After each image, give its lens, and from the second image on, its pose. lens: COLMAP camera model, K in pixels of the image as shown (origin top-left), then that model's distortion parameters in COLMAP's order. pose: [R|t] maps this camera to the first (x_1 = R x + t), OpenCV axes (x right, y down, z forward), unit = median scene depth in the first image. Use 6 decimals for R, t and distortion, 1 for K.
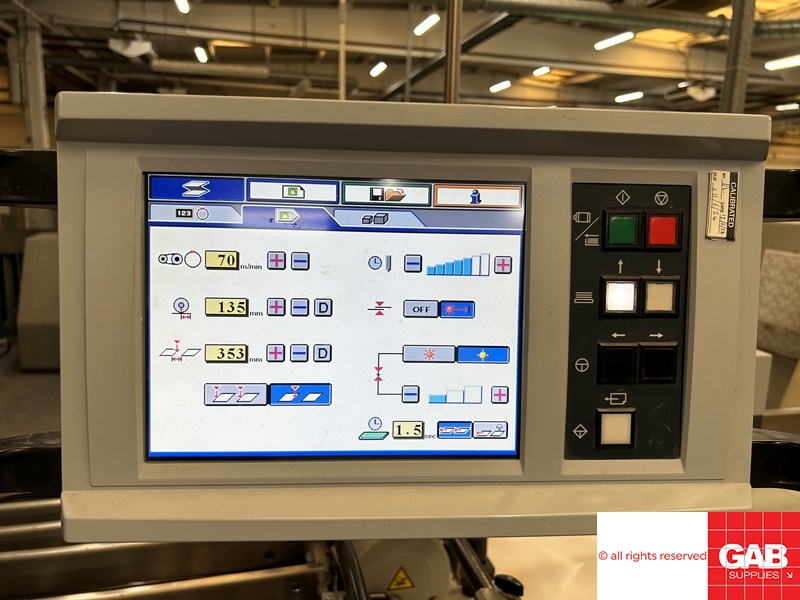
lens RADIAL K [[604.5, 0, 400.0], [0, 604.5, 300.0], [0, 0, 1]] dist [0.073986, -0.080669]
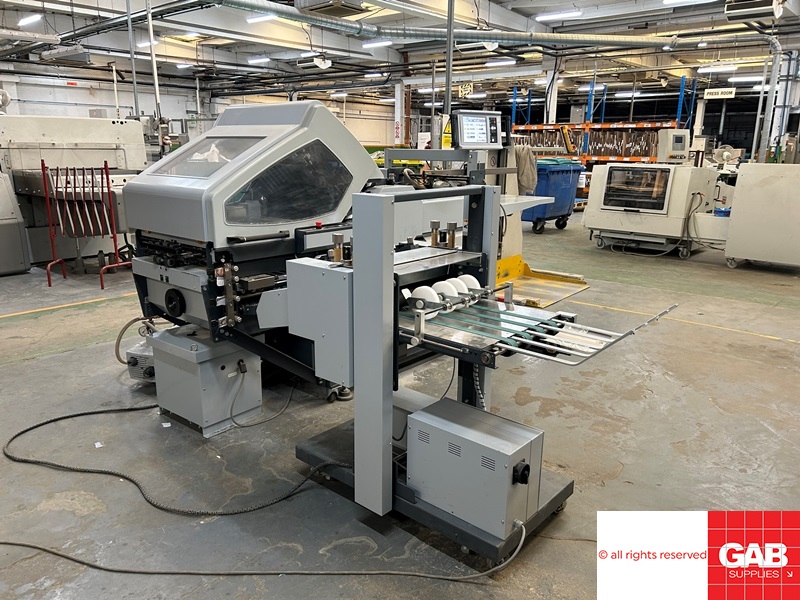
lens RADIAL K [[604.5, 0, 400.0], [0, 604.5, 300.0], [0, 0, 1]] dist [0.073986, -0.080669]
pose [[0.813921, -0.166609, 0.556574, -0.186216], [0.127799, 0.985877, 0.108230, 0.040322], [-0.566745, -0.016961, 0.823719, -0.174934]]
